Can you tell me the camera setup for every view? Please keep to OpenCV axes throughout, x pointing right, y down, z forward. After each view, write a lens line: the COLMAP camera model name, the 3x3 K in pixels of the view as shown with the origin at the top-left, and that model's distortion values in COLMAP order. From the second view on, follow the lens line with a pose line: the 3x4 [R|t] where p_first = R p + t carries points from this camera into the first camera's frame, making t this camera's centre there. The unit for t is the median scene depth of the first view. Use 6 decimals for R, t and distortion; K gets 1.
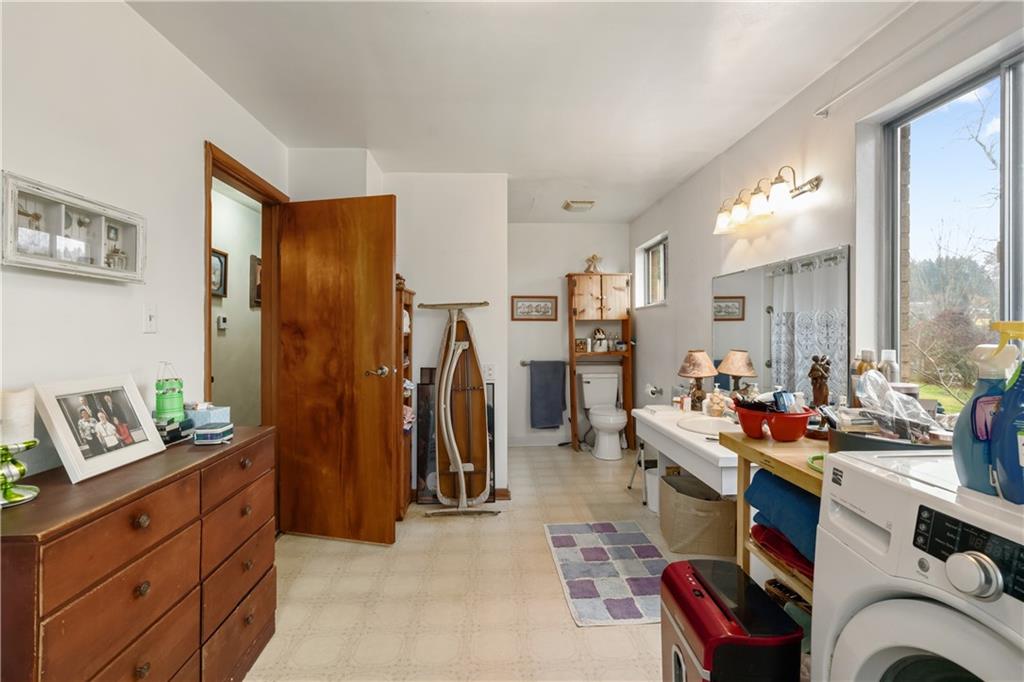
lens RADIAL K [[471.4, 0, 512.5], [0, 471.4, 338.8], [0, 0, 1]] dist [-0.010846, 0.002112]
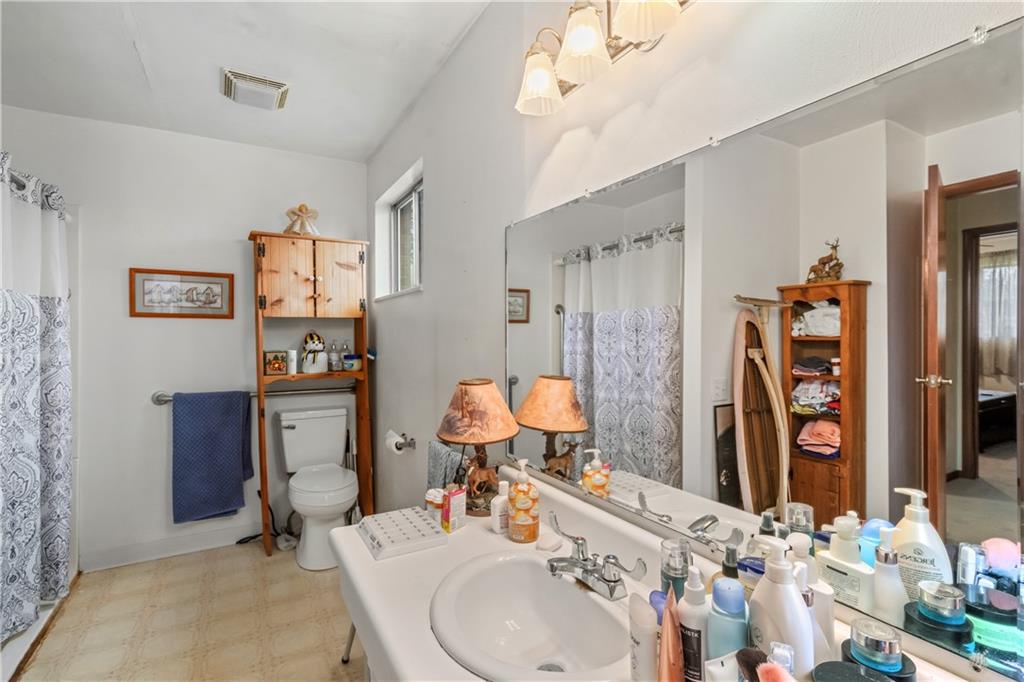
lens RADIAL K [[471.4, 0, 512.4], [0, 471.4, 341.4], [0, 0, 1]] dist [-0.010846, 0.002112]
pose [[0.888368, -0.001574, 0.459129, 0.138951], [0.004428, 0.999977, -0.005141, -0.007178], [-0.459111, 0.006600, 0.888355, 0.377777]]
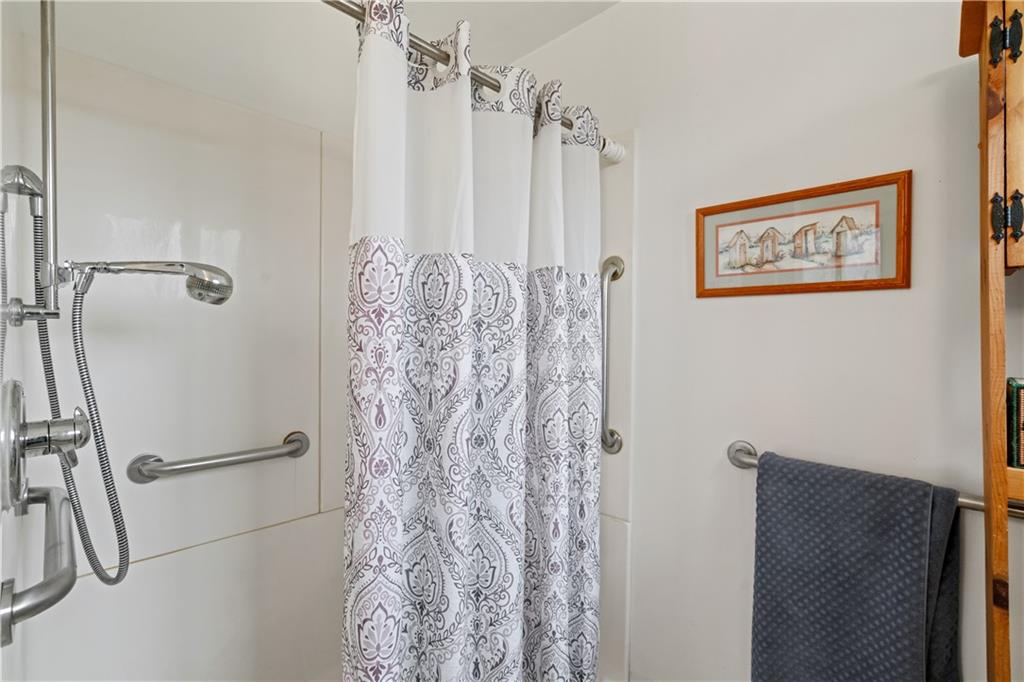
lens RADIAL K [[471.4, 0, 493.8], [0, 471.4, 336.6], [0, 0, 1]] dist [-0.010846, 0.002112]
pose [[0.655707, 0.012437, -0.754913, 0.137367], [-0.021942, 0.999756, -0.002588, -0.011954], [0.754697, 0.018261, 0.655820, 0.758961]]
